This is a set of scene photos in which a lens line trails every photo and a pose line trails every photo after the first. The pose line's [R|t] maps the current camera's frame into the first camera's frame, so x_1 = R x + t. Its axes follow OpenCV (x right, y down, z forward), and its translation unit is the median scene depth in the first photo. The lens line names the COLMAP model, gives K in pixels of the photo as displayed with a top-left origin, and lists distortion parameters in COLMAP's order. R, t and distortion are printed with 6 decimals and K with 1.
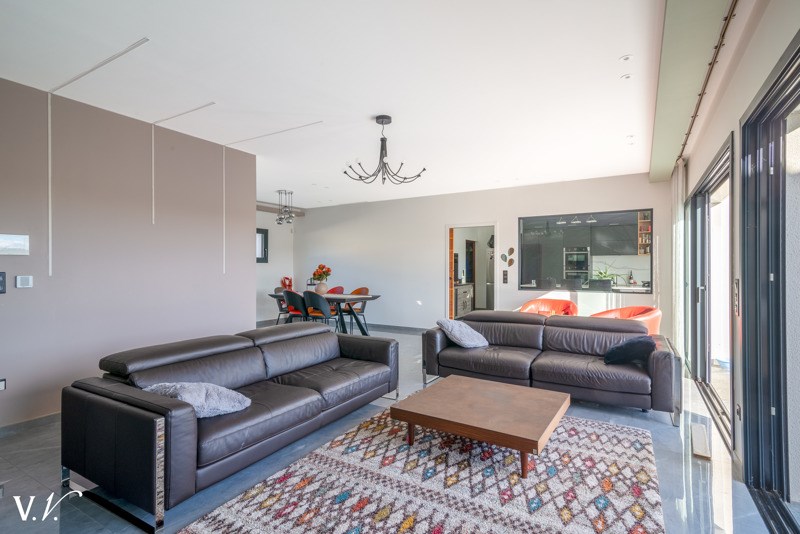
lens RADIAL K [[391.8, 0, 400.0], [0, 391.8, 267.0], [0, 0, 1]] dist [0.001262, 0.000090]
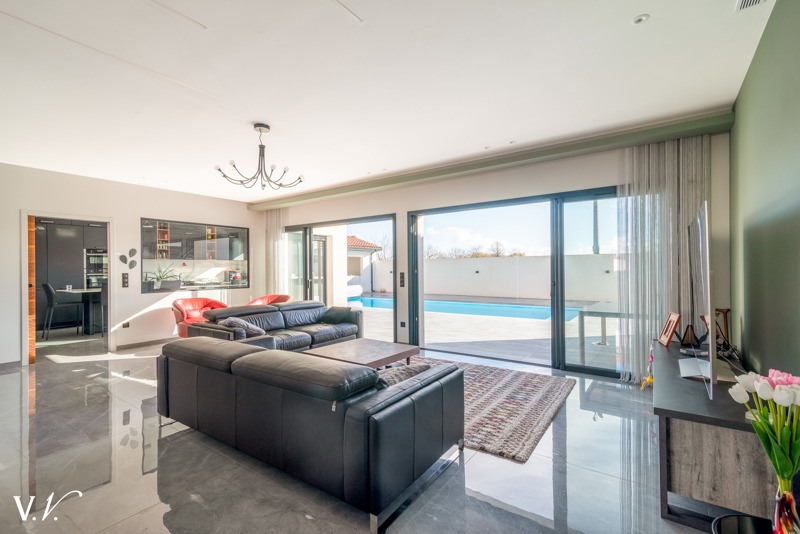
lens RADIAL K [[361.7, 0, 400.0], [0, 361.7, 267.0], [0, 0, 1]] dist [0.015608, 0.000292]
pose [[0.070162, 0.007240, 0.997509, -0.536029], [0.003695, 0.999965, -0.007518, 0.003179], [-0.997529, 0.004214, 0.070132, 0.305767]]
